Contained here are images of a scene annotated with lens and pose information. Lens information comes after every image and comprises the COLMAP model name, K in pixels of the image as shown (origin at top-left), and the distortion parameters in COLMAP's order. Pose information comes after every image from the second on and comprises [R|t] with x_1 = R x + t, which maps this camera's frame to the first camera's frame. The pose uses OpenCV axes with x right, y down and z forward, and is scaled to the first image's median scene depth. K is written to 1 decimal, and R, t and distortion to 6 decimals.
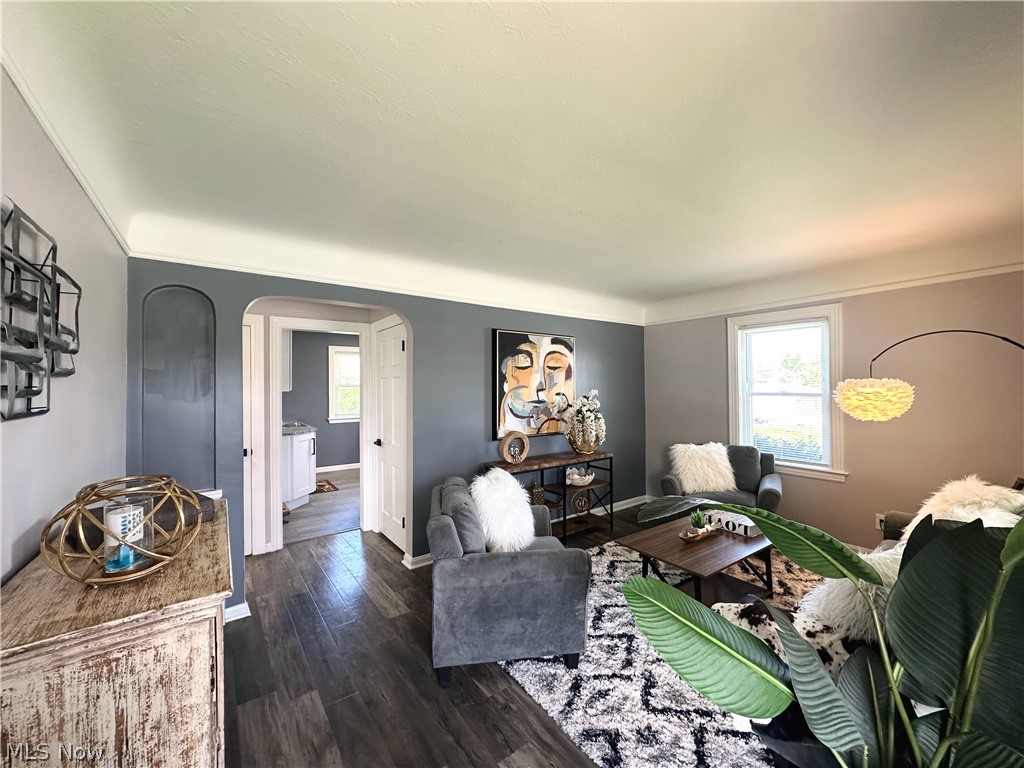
lens RADIAL K [[408.8, 0, 510.2], [0, 408.8, 382.2], [0, 0, 1]] dist [-0.001238, 0.000093]
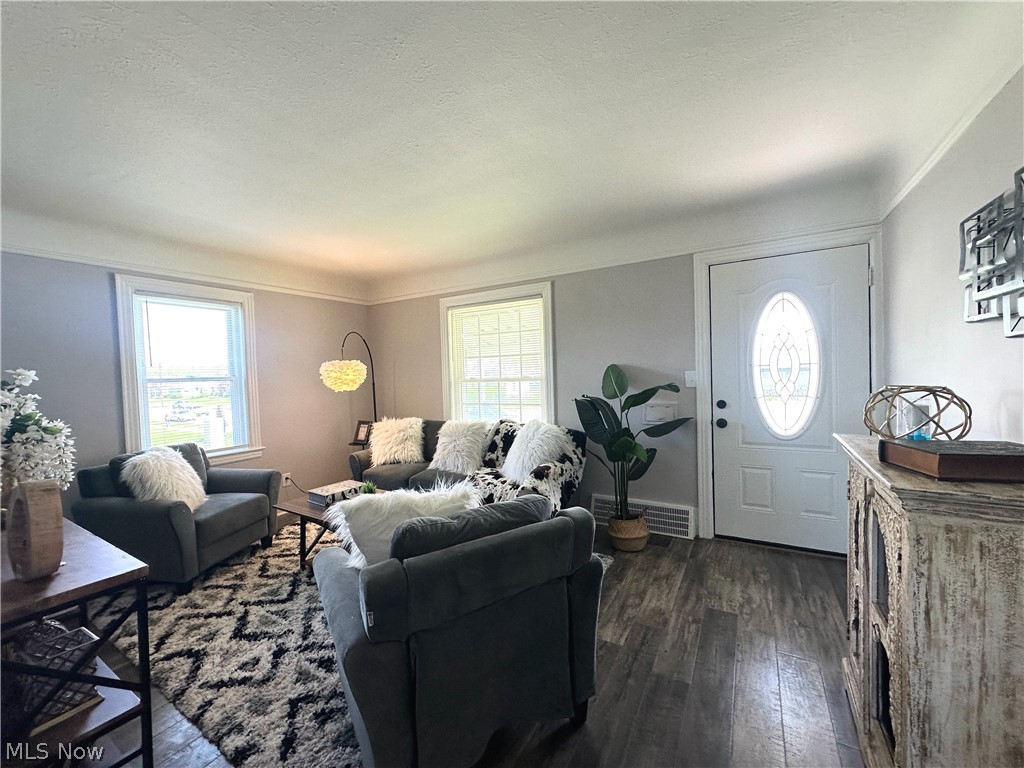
lens RADIAL K [[408.8, 0, 505.0], [0, 408.8, 385.2], [0, 0, 1]] dist [-0.001238, 0.000093]
pose [[-0.388142, 0.003264, 0.921594, -0.454391], [0.046360, 0.998797, 0.015988, 0.066005], [-0.920433, 0.048931, -0.387826, 0.813609]]
